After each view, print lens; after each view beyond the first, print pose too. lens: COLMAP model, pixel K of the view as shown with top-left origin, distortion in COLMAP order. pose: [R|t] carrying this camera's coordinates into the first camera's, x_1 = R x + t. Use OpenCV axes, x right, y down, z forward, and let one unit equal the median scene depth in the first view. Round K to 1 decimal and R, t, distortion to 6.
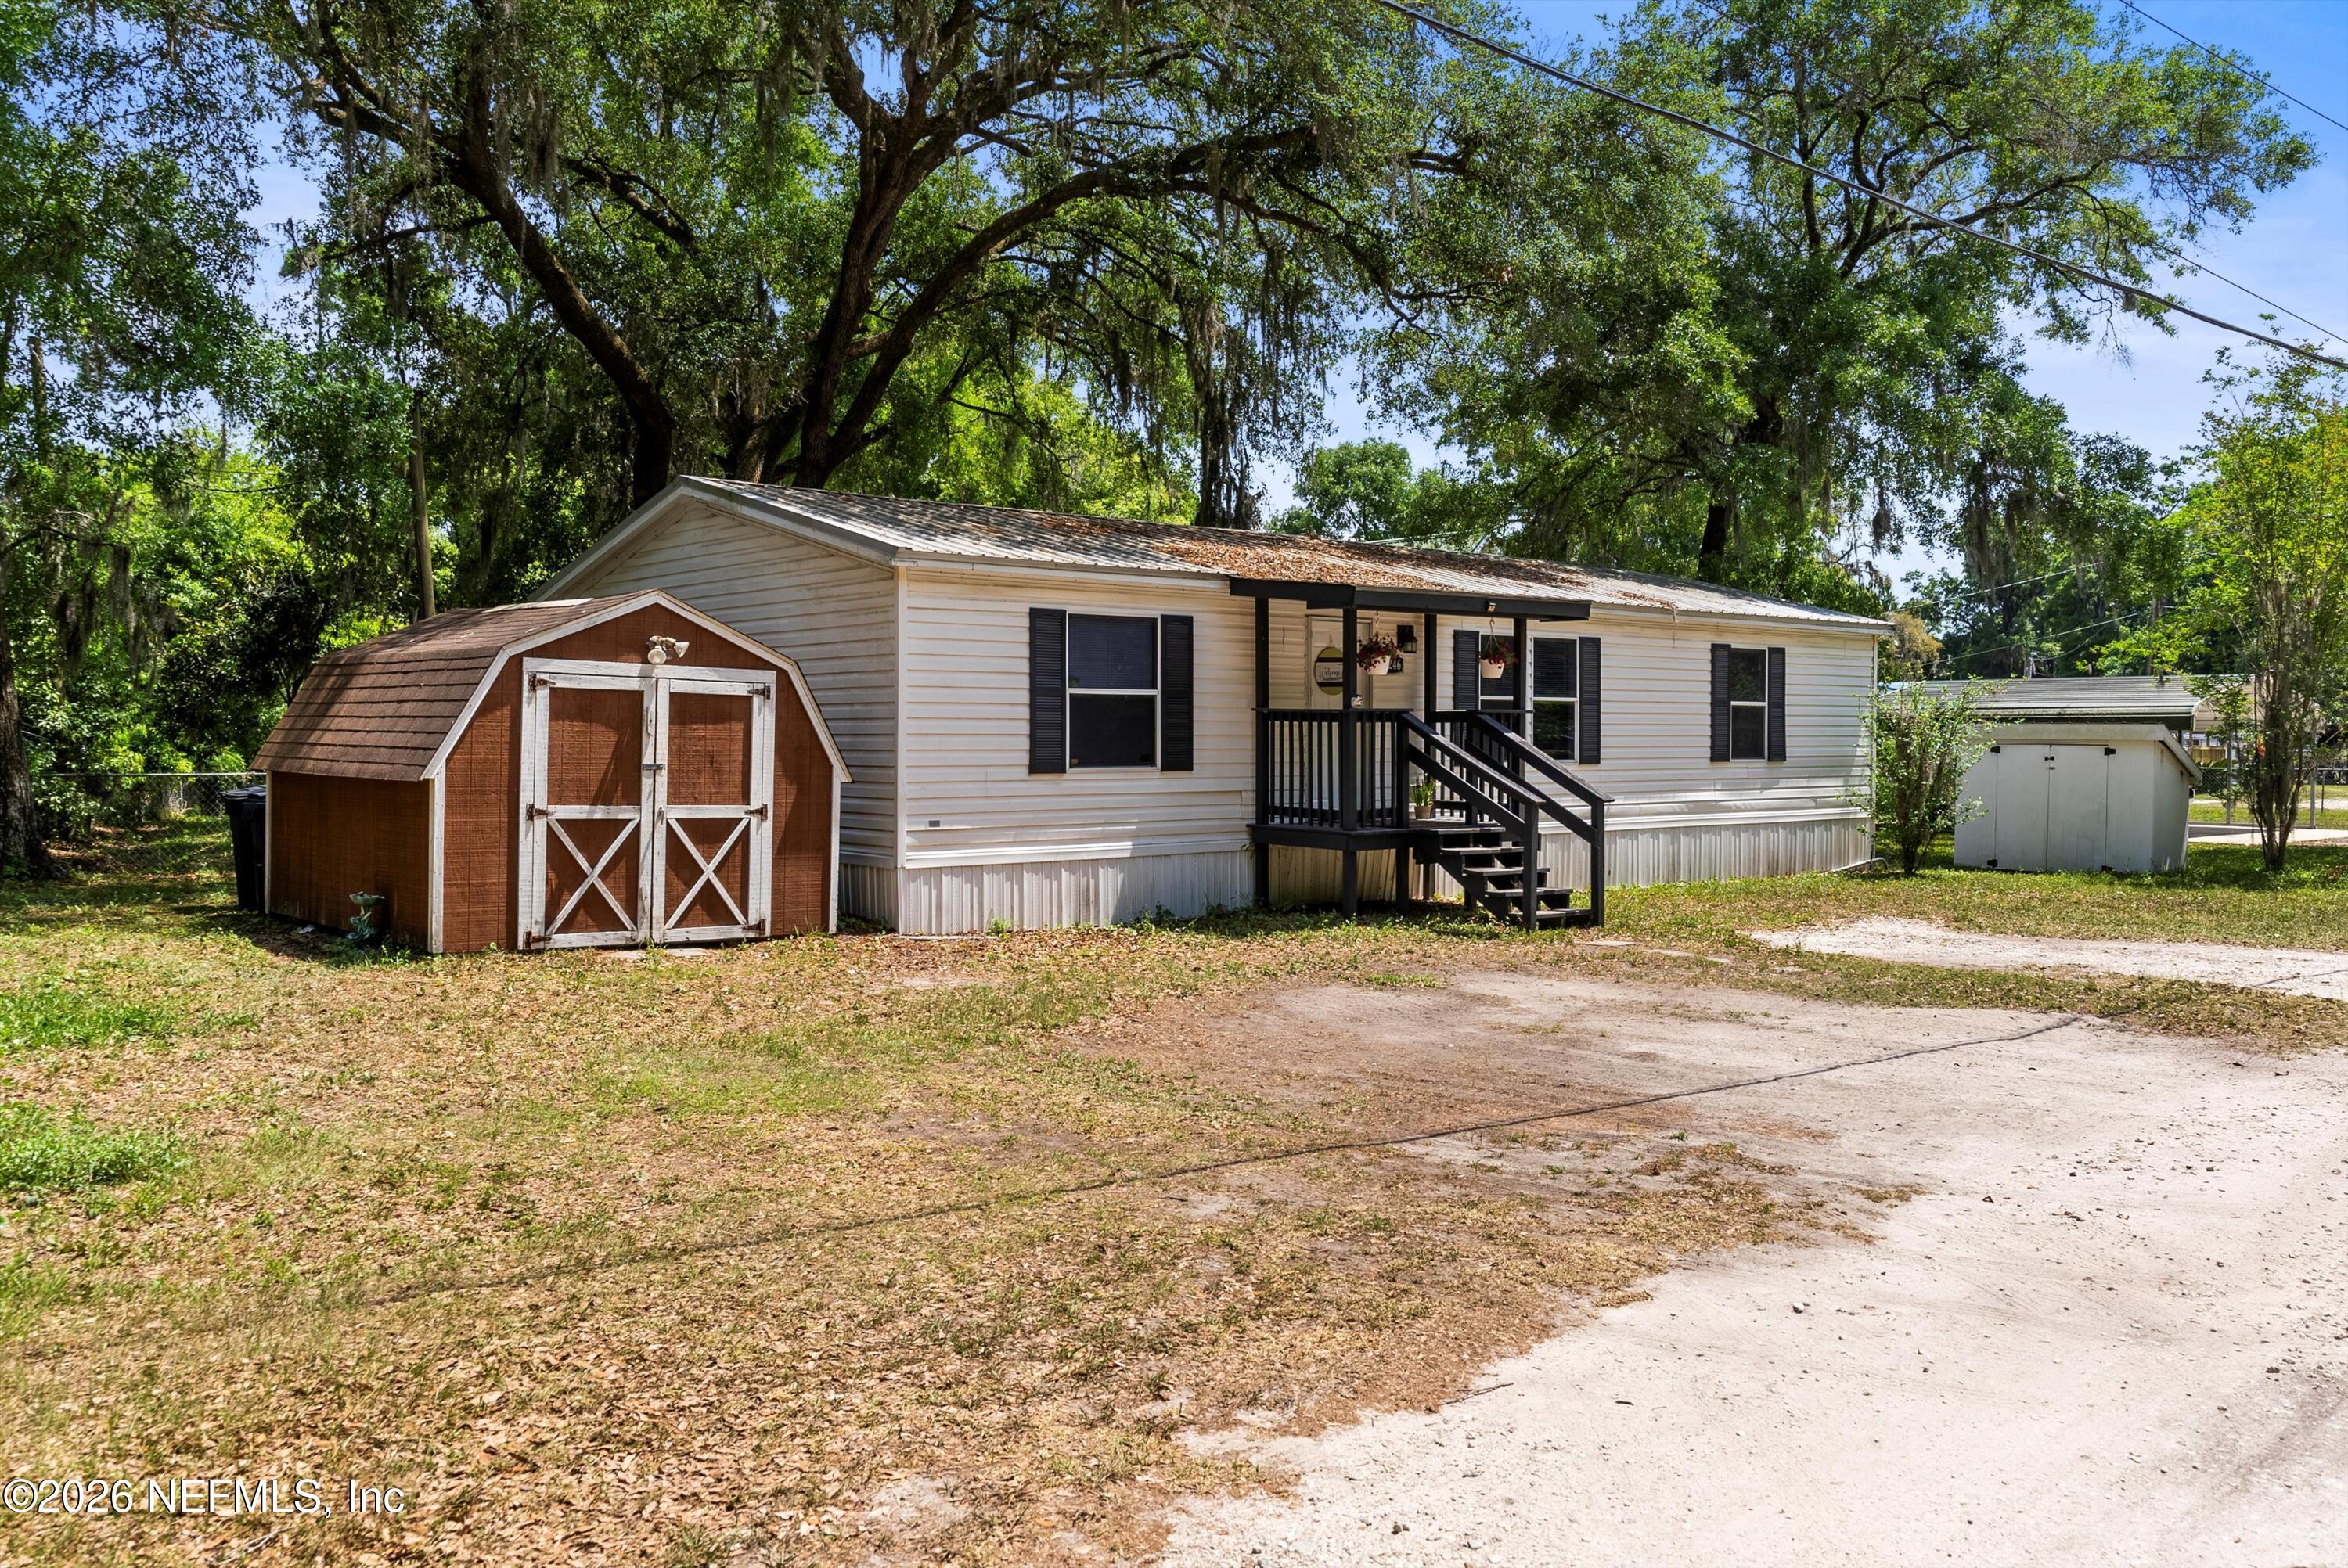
lens RADIAL K [[1854.7, 0, 1174.0], [0, 1854.7, 784.0], [0, 0, 1]] dist [-0.000570, 0.003667]
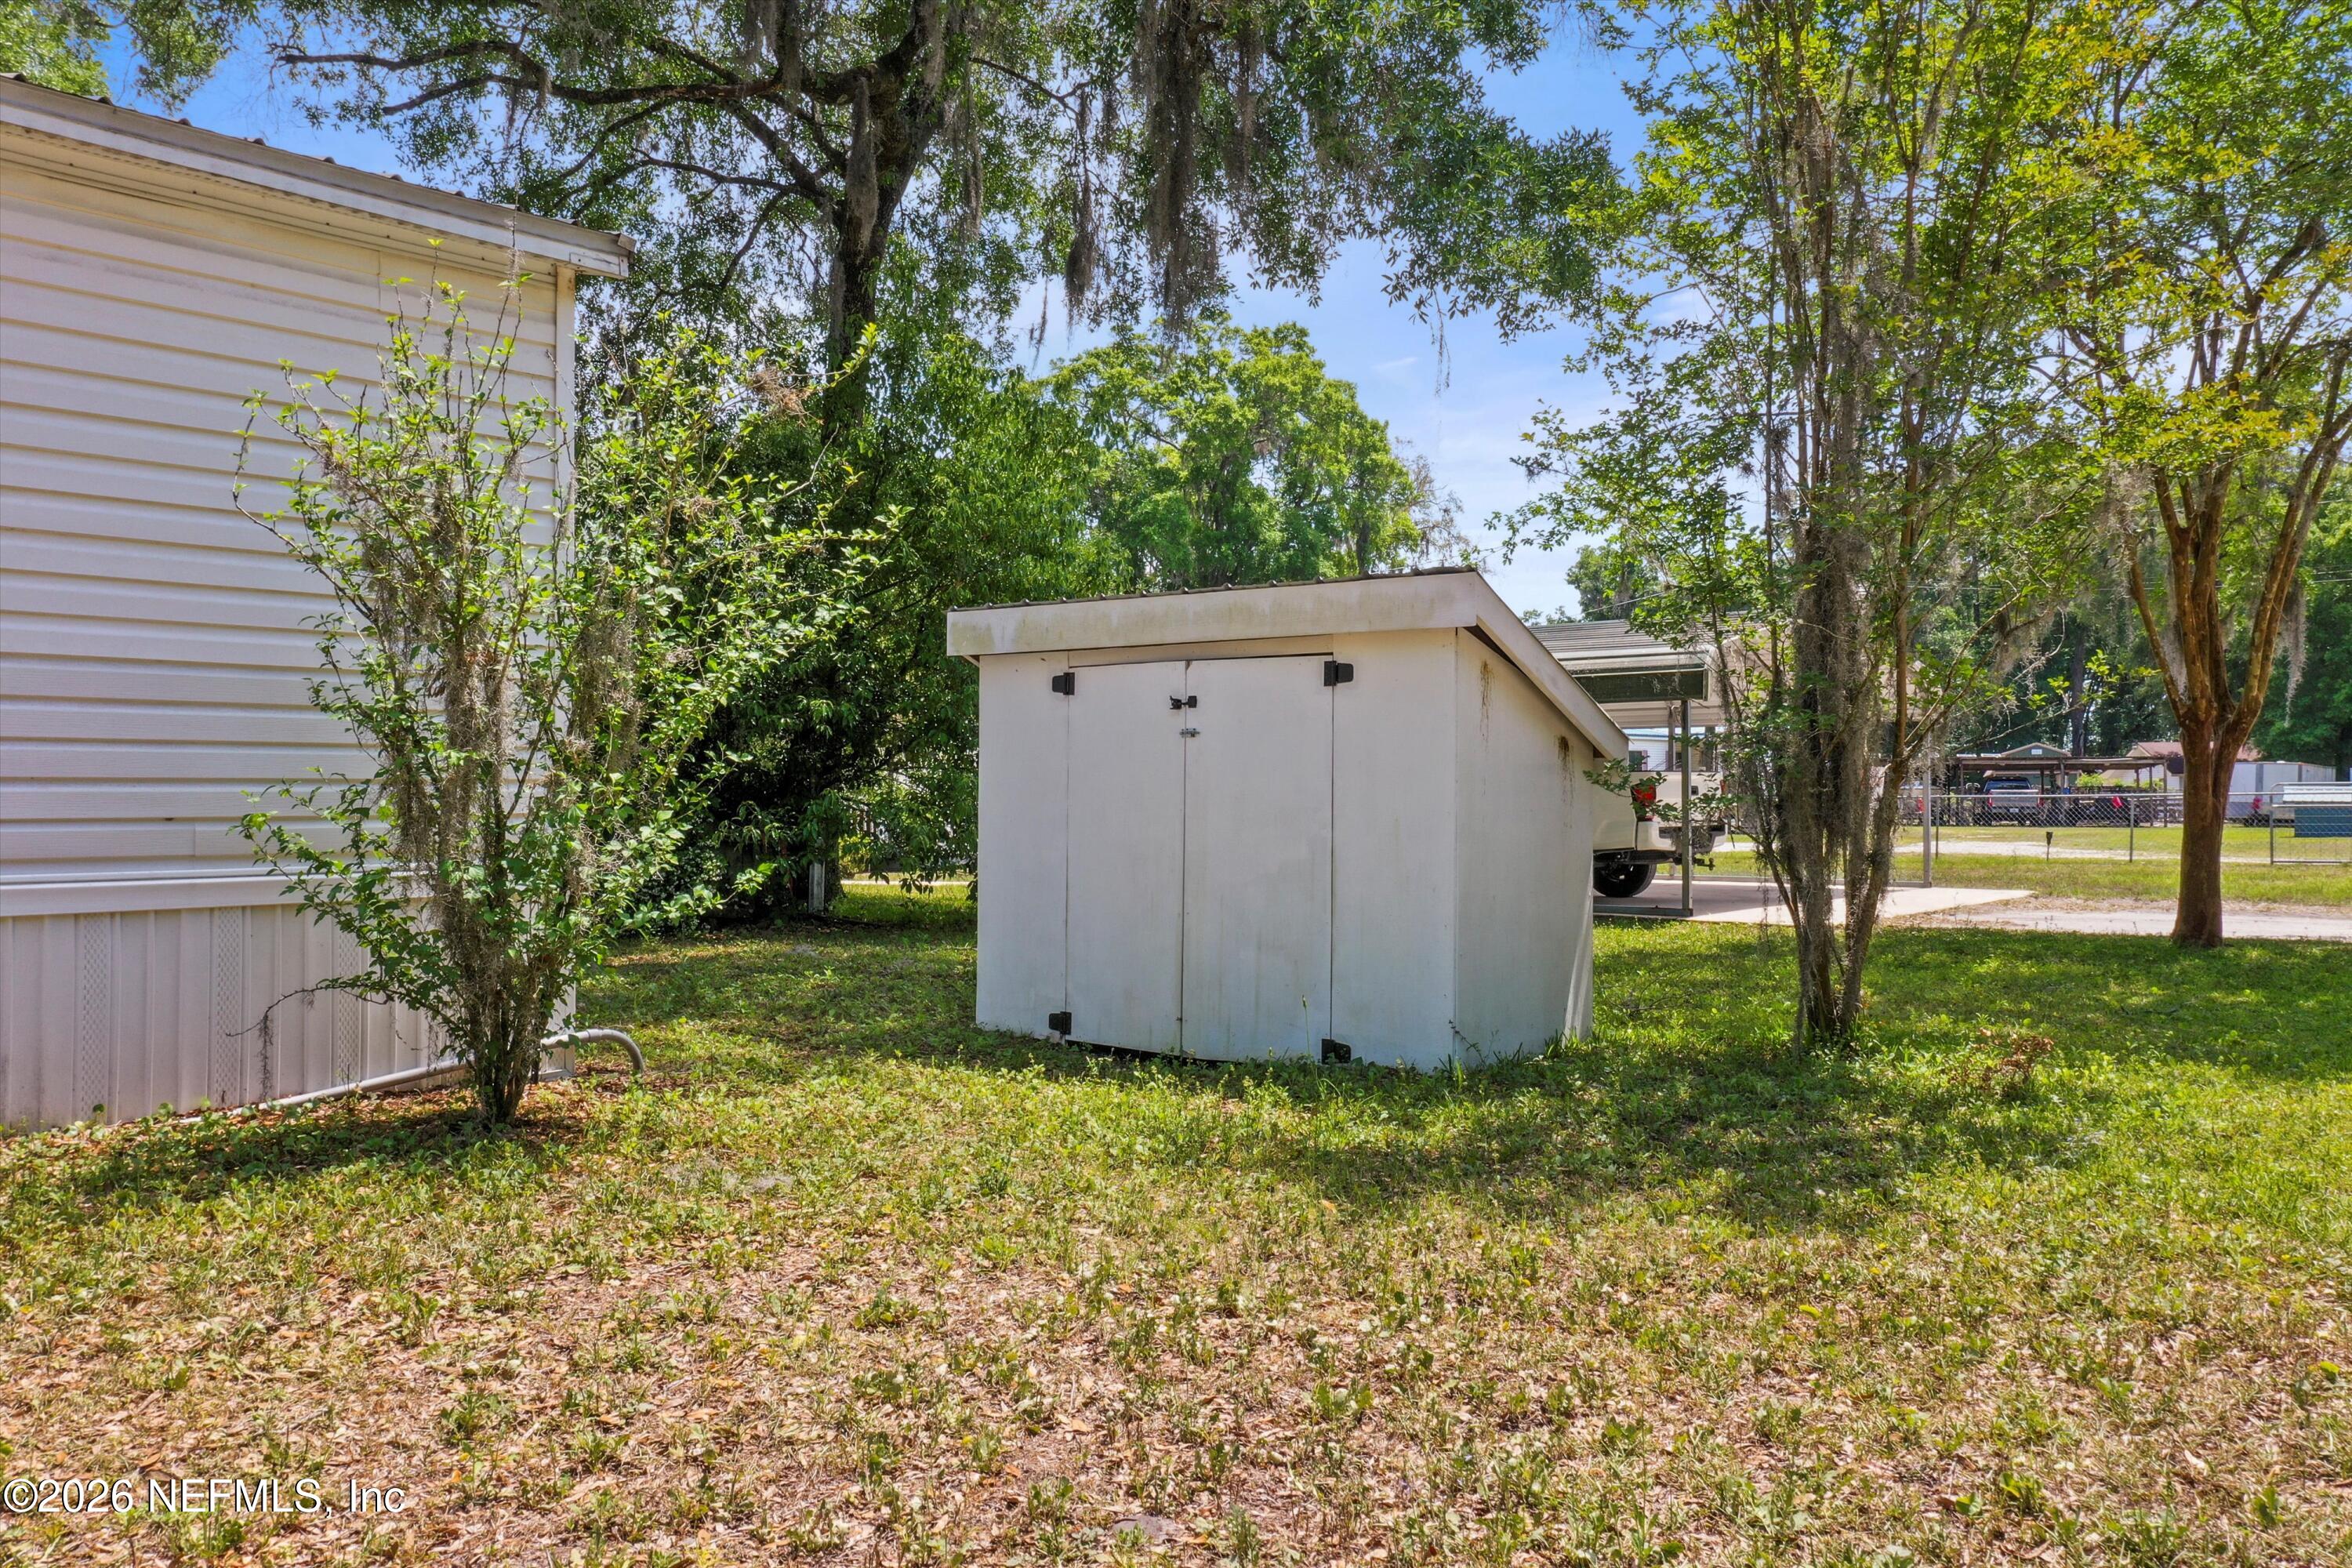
lens RADIAL K [[1858.1, 0, 1176.0], [0, 1858.1, 784.0], [0, 0, 1]] dist [-0.000570, 0.003667]
pose [[0.985964, -0.006900, 0.166813, 0.598150], [0.012327, 0.999427, -0.031521, 0.015260], [-0.166500, 0.033135, 0.985485, 0.979003]]
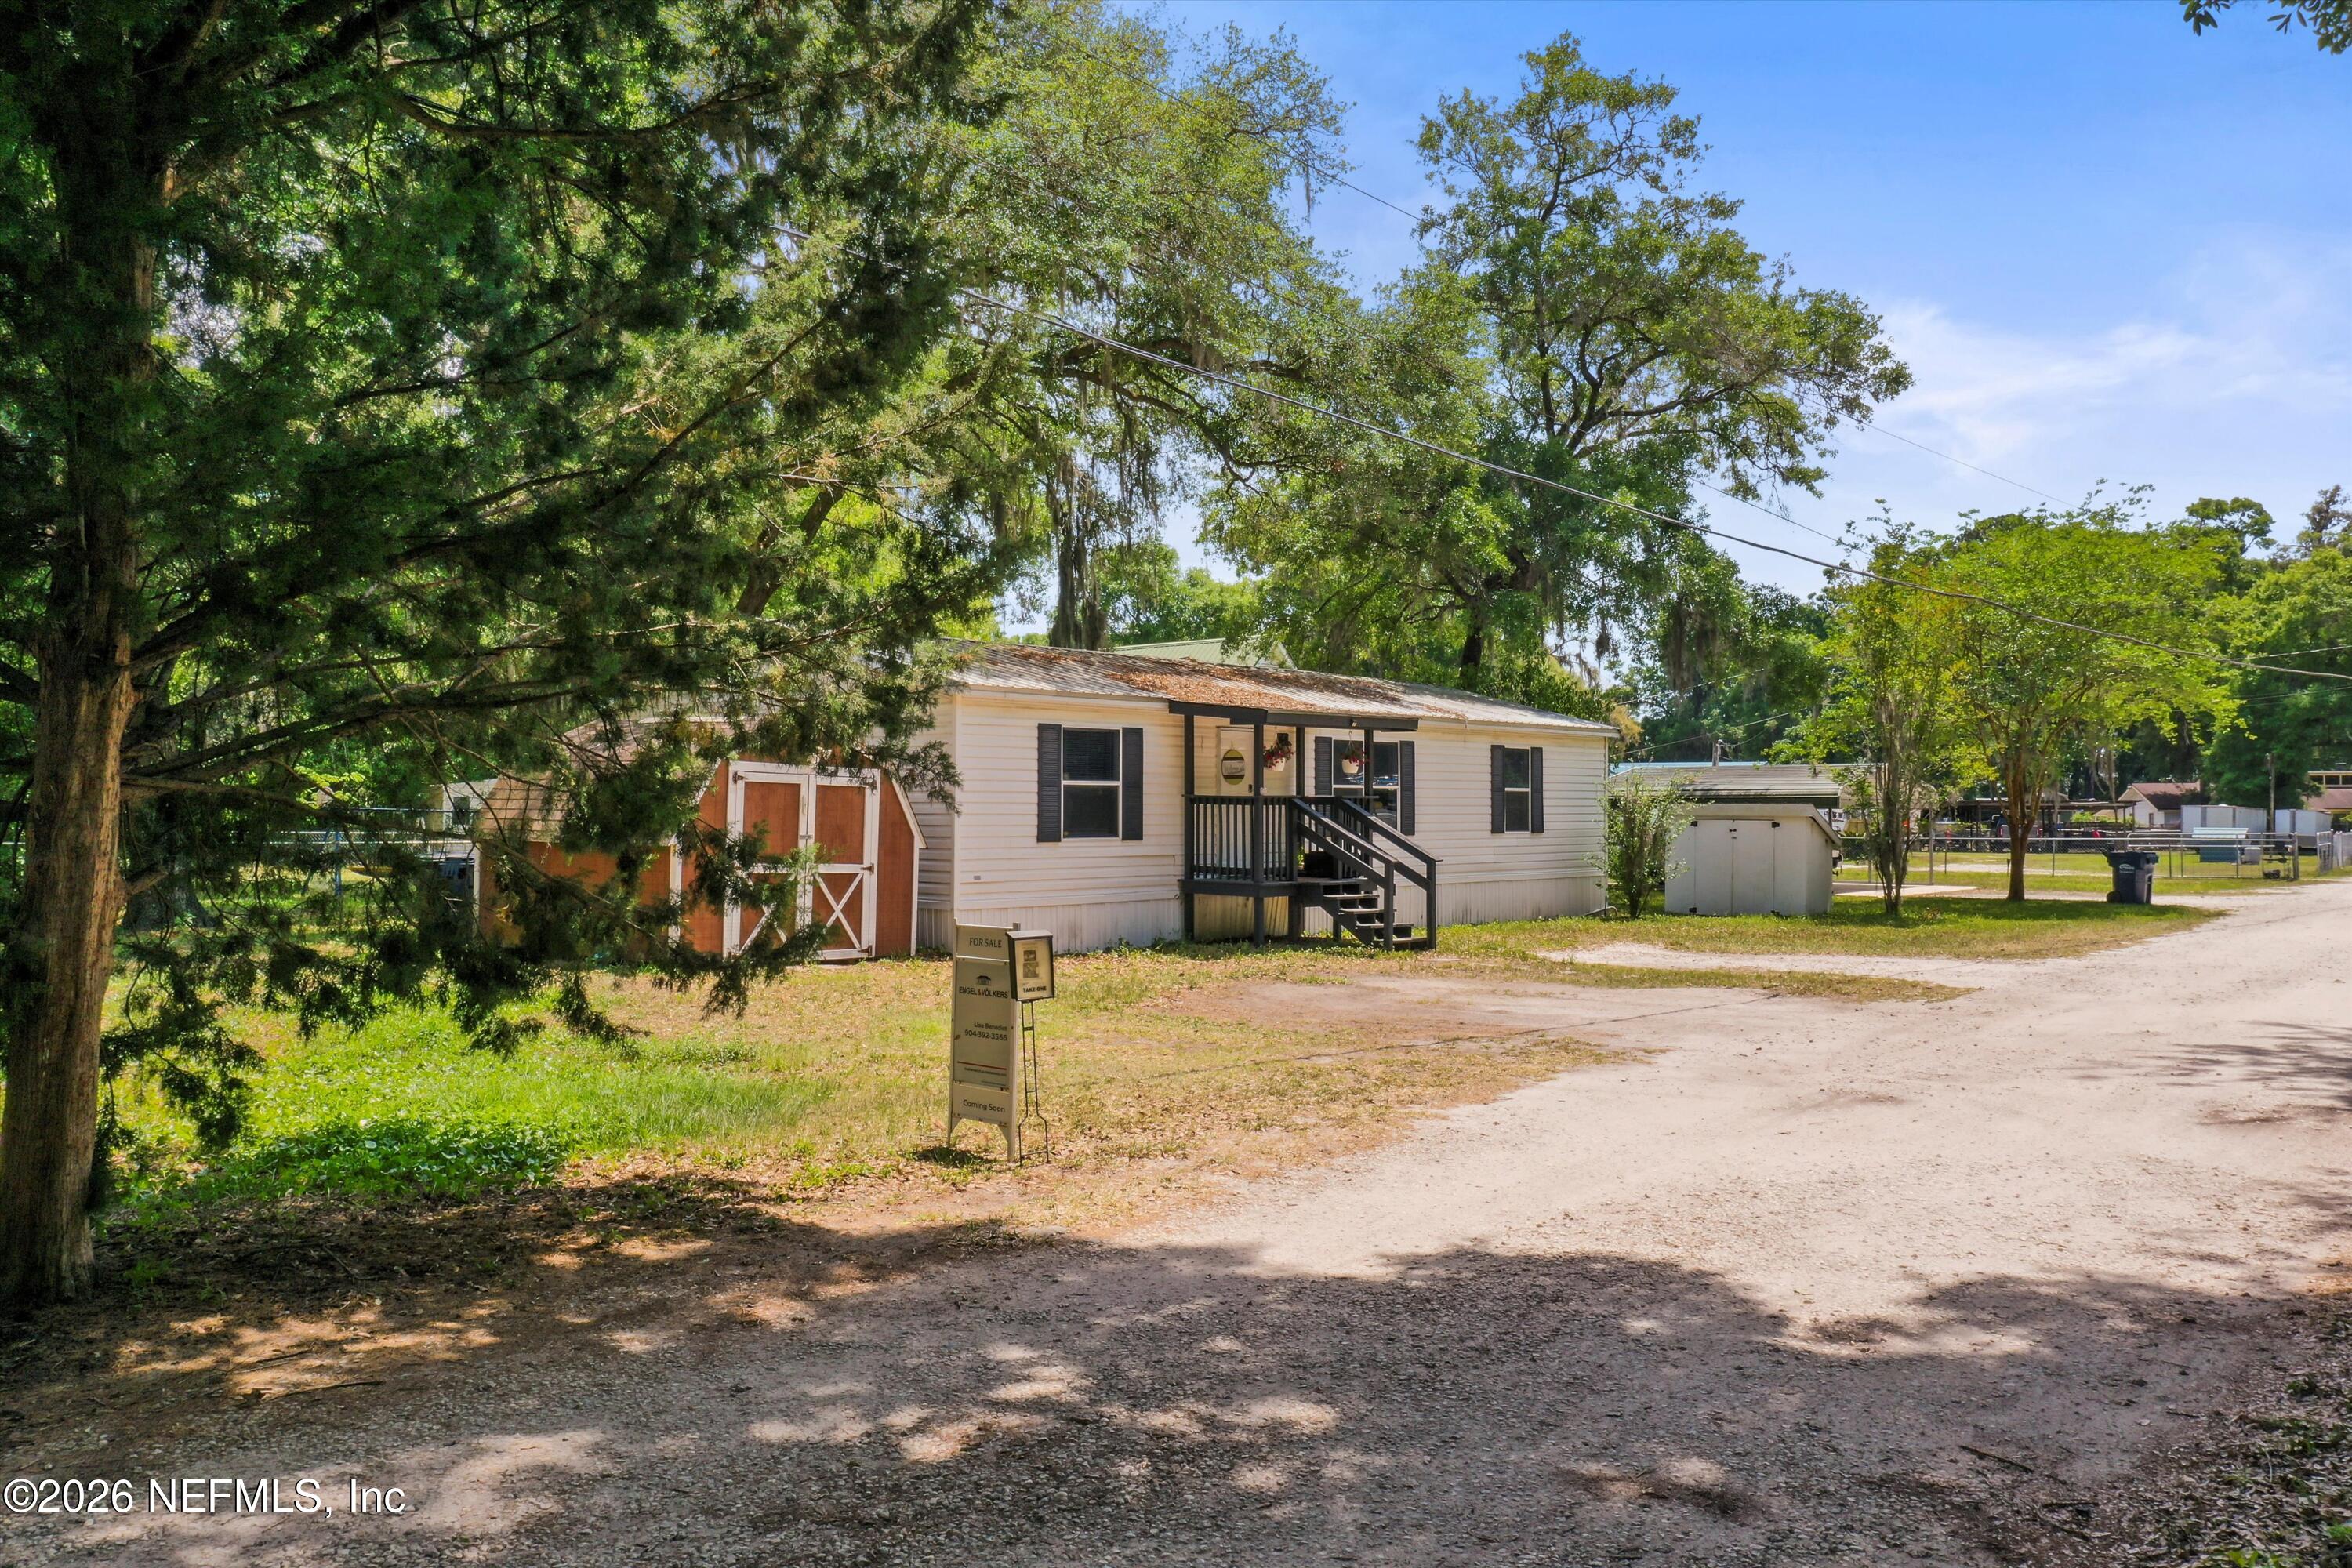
lens RADIAL K [[1858.1, 0, 1176.0], [0, 1858.1, 784.0], [0, 0, 1]] dist [-0.000570, 0.003667]
pose [[0.989022, 0.002014, 0.147752, -0.165364], [0.003915, 0.999199, -0.039830, 0.006015], [-0.147714, 0.039972, 0.988222, -0.357106]]
